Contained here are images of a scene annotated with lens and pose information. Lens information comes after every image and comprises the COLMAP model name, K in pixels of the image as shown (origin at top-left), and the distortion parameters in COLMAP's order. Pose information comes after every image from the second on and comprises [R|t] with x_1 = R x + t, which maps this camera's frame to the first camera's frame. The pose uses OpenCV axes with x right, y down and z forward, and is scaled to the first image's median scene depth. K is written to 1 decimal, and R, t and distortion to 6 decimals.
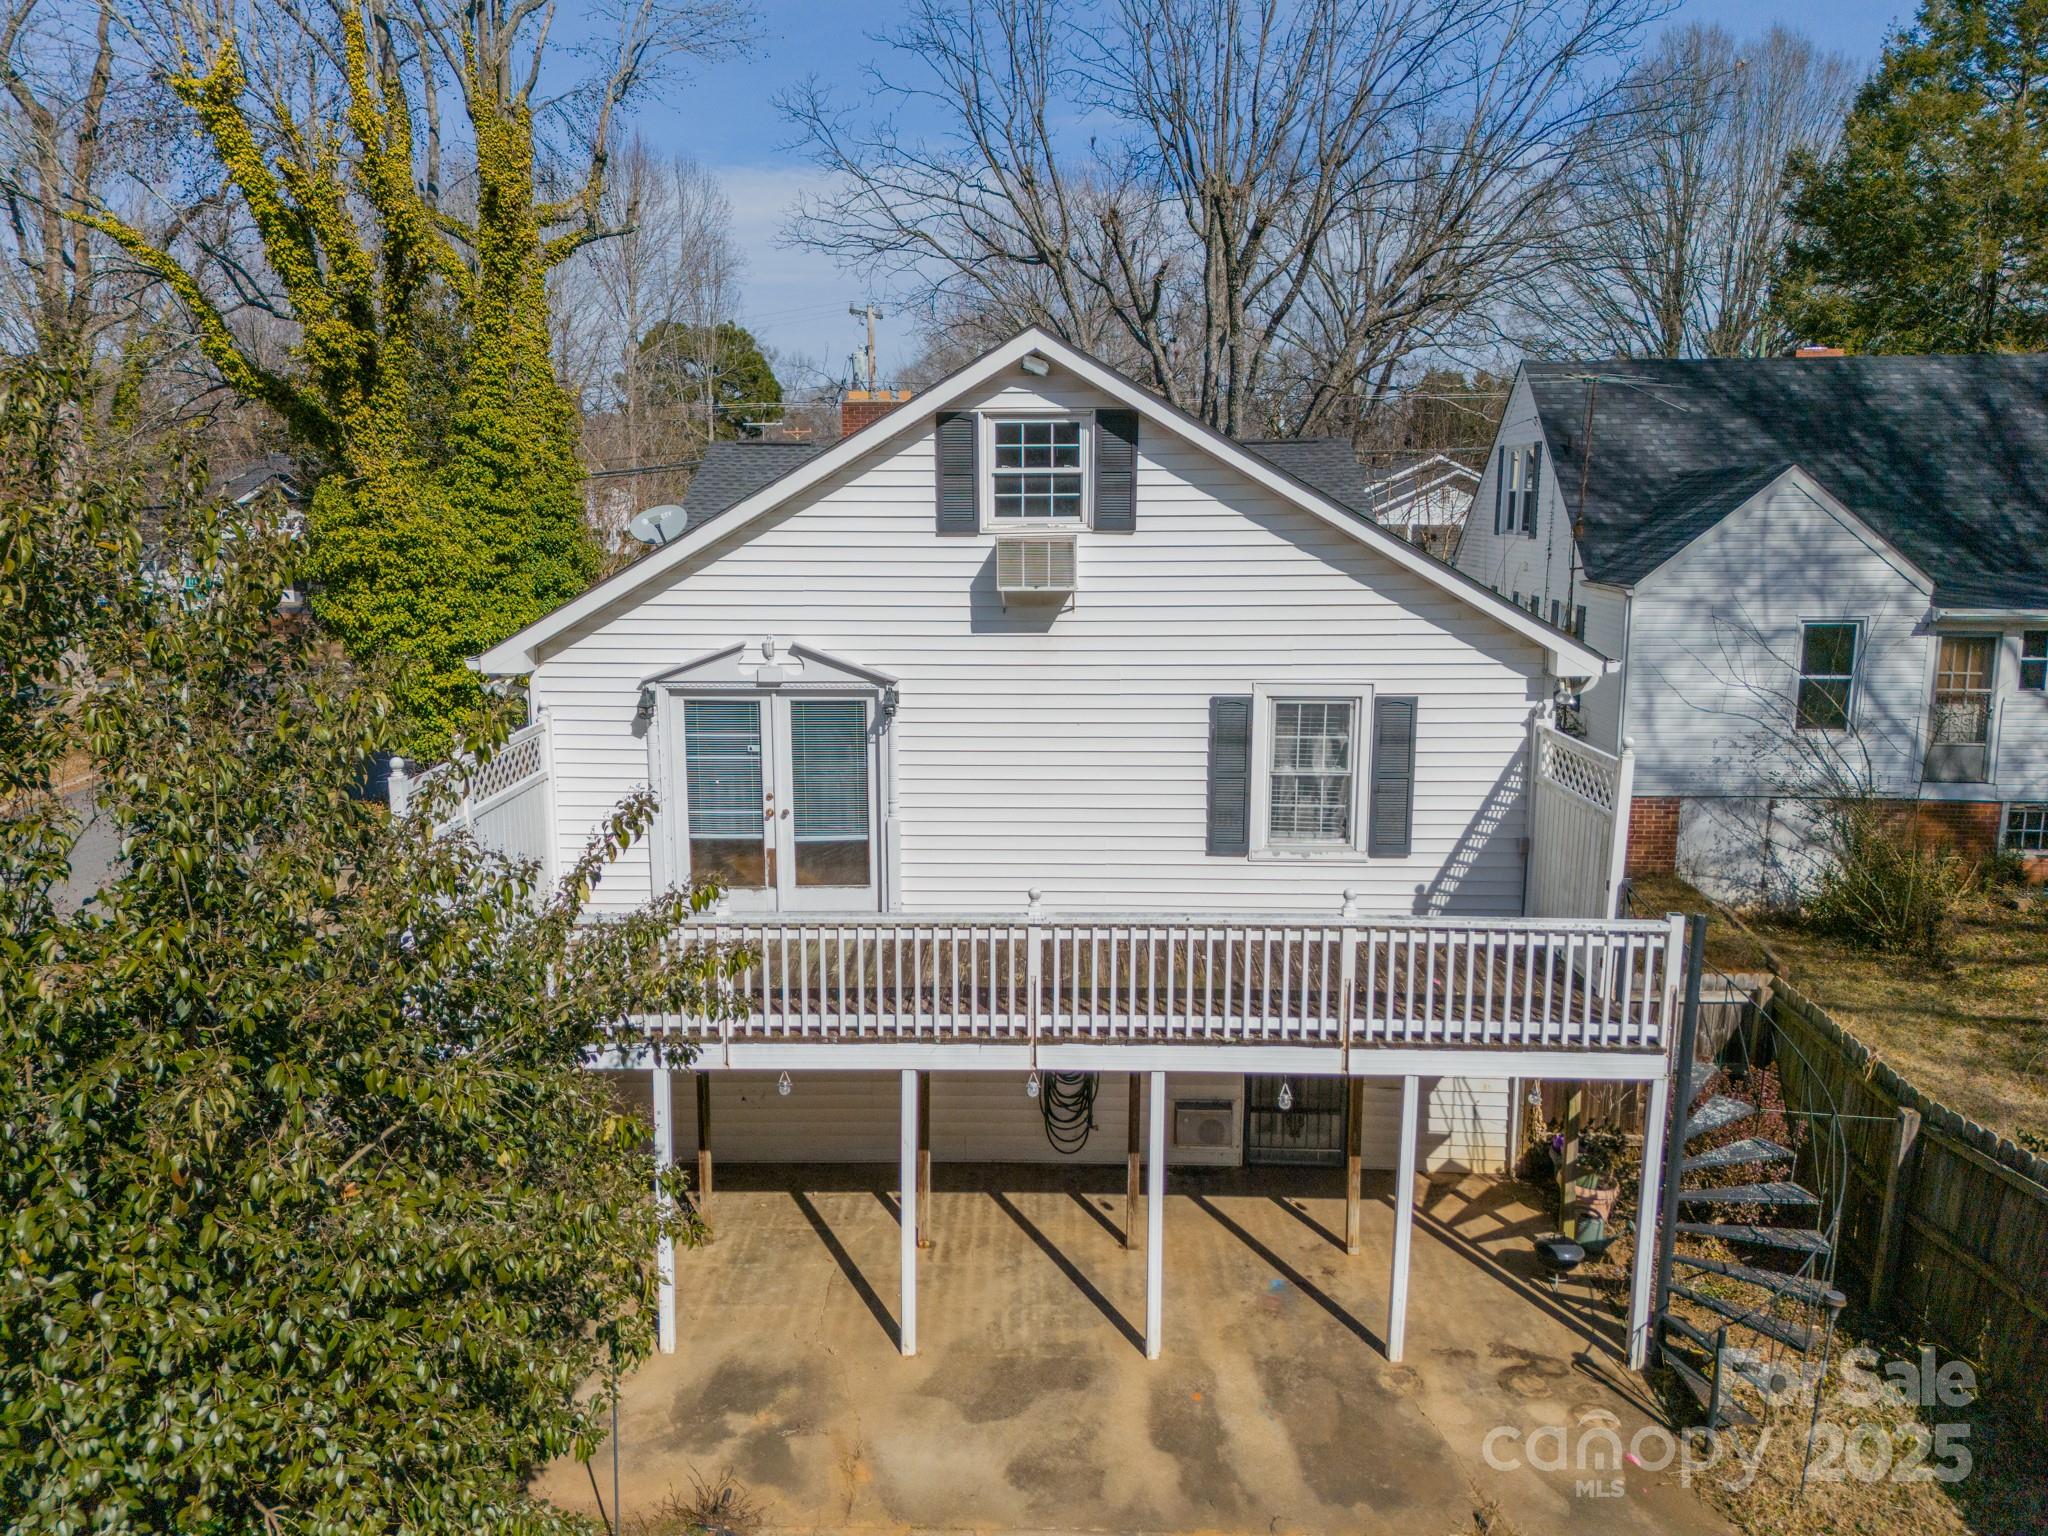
lens RADIAL K [[1506.1, 0, 1041.6], [0, 1506.1, 764.0], [0, 0, 1]] dist [0.068451, -0.075598]
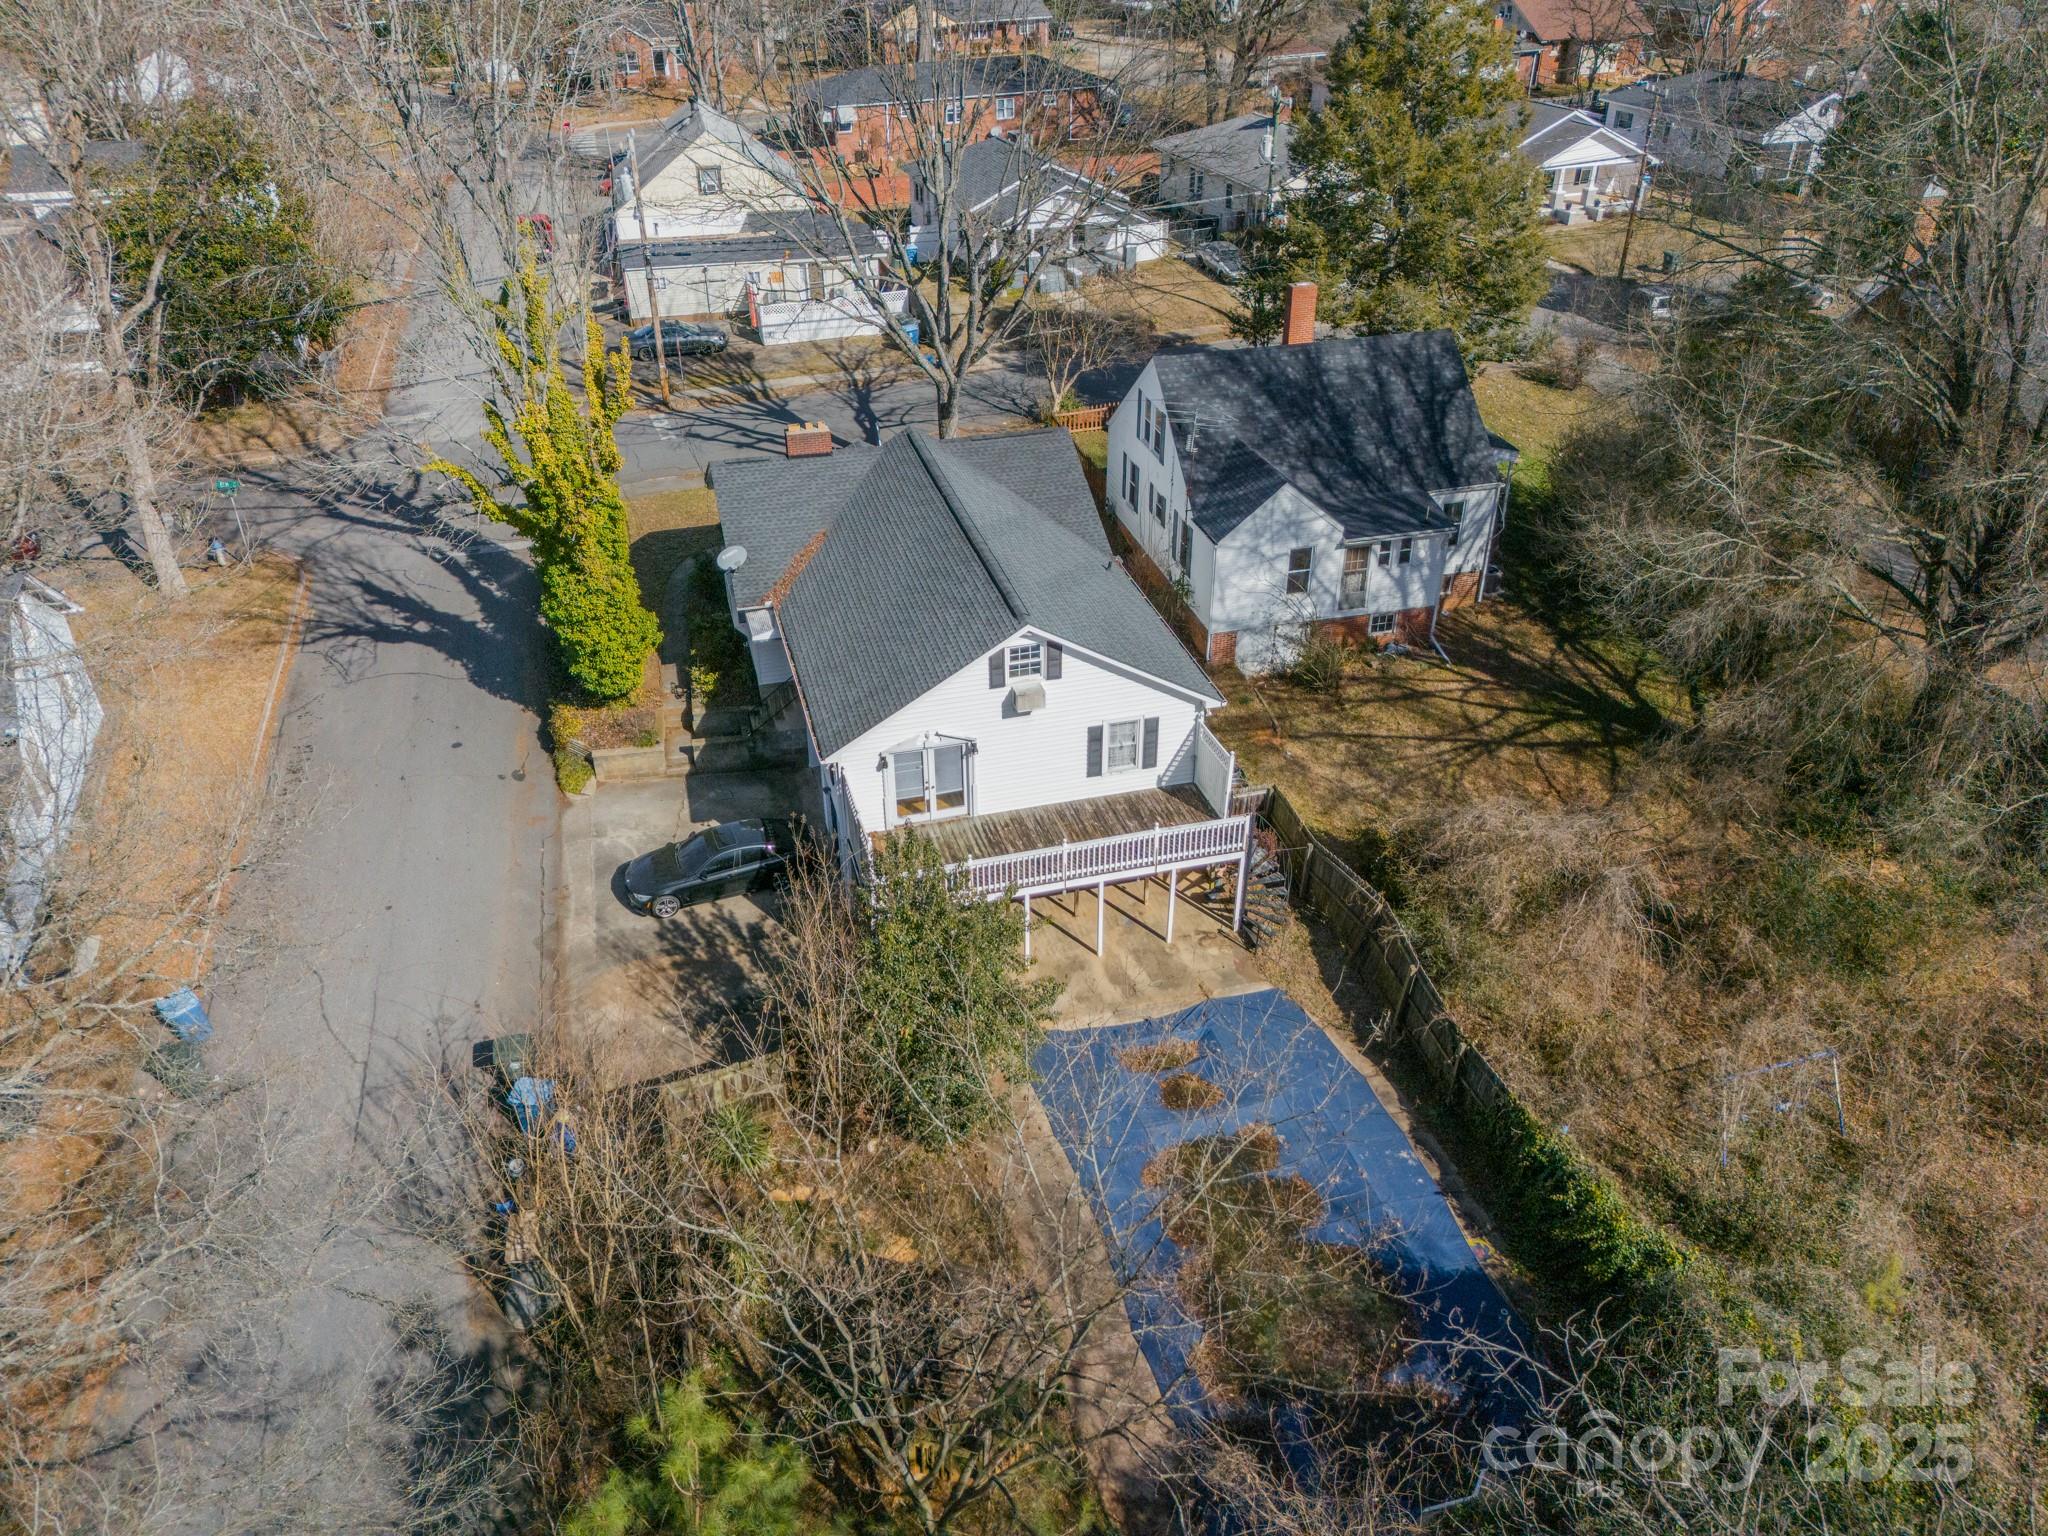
lens RADIAL K [[1491.7, 0, 1024.0], [0, 1491.7, 768.0], [0, 0, 1]] dist [0.060193, -0.055647]
pose [[0.956322, -0.160424, 0.244362, -0.663413], [0.055081, 0.919870, 0.388336, -1.021643], [-0.287080, -0.357914, 0.888528, -1.376305]]
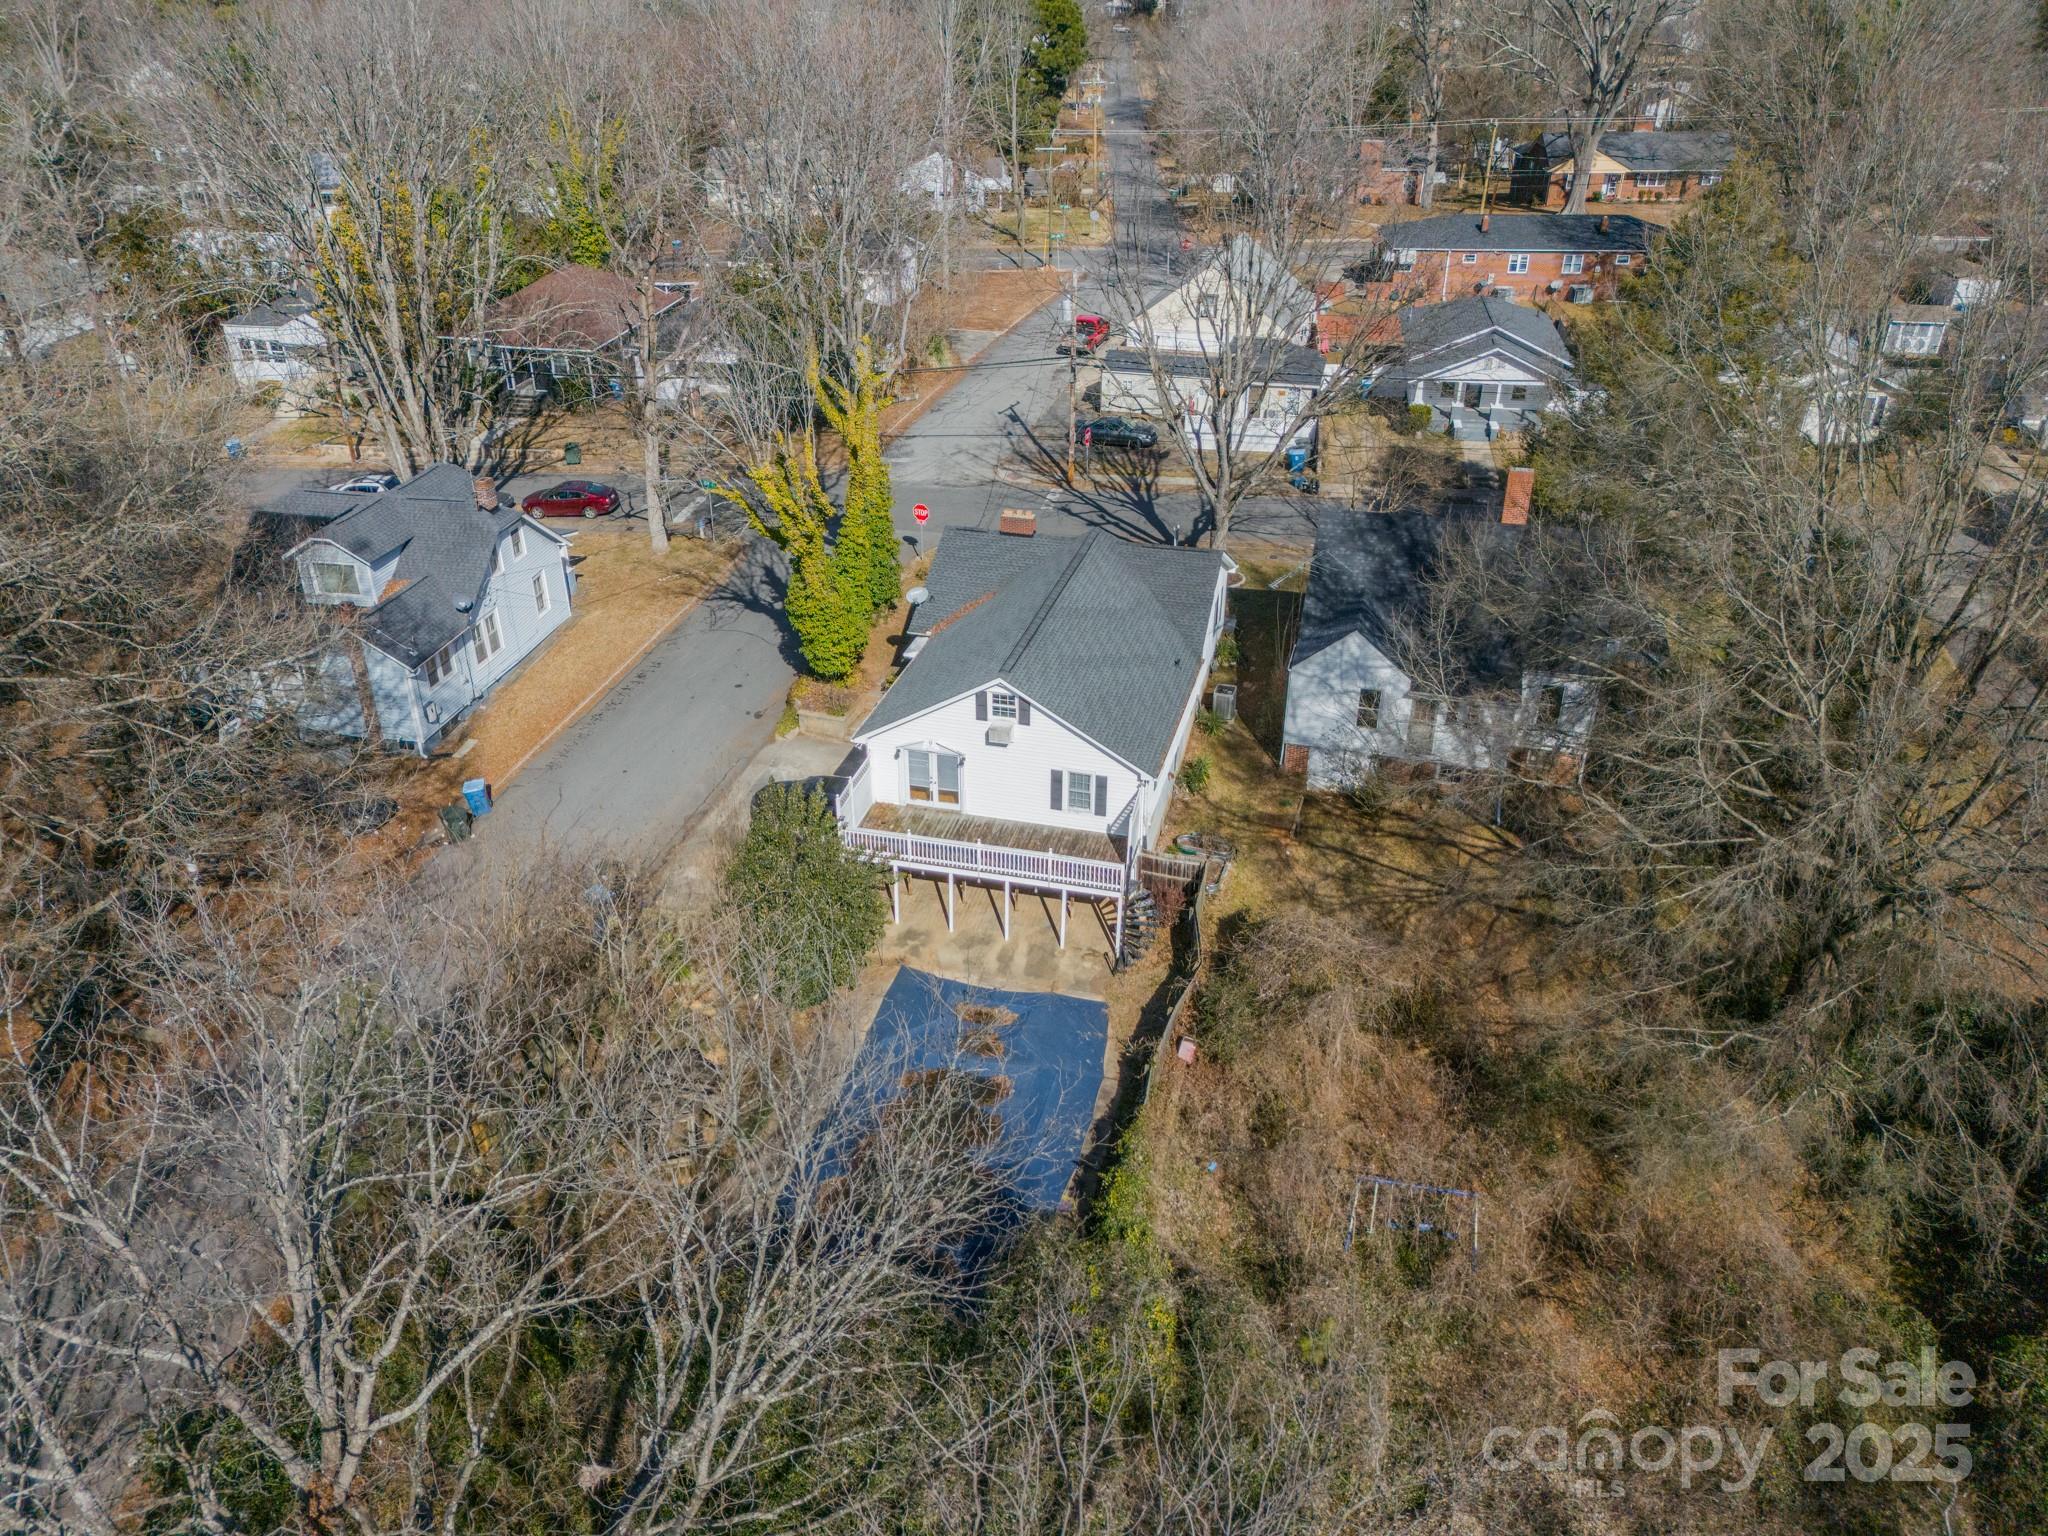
lens RADIAL K [[1491.7, 0, 1024.0], [0, 1491.7, 768.0], [0, 0, 1]] dist [0.060193, -0.055647]
pose [[0.973938, 0.111561, -0.197479, 0.733133], [-0.039480, 0.940765, 0.336752, -1.209799], [0.223350, -0.320179, 0.920652, -2.204357]]
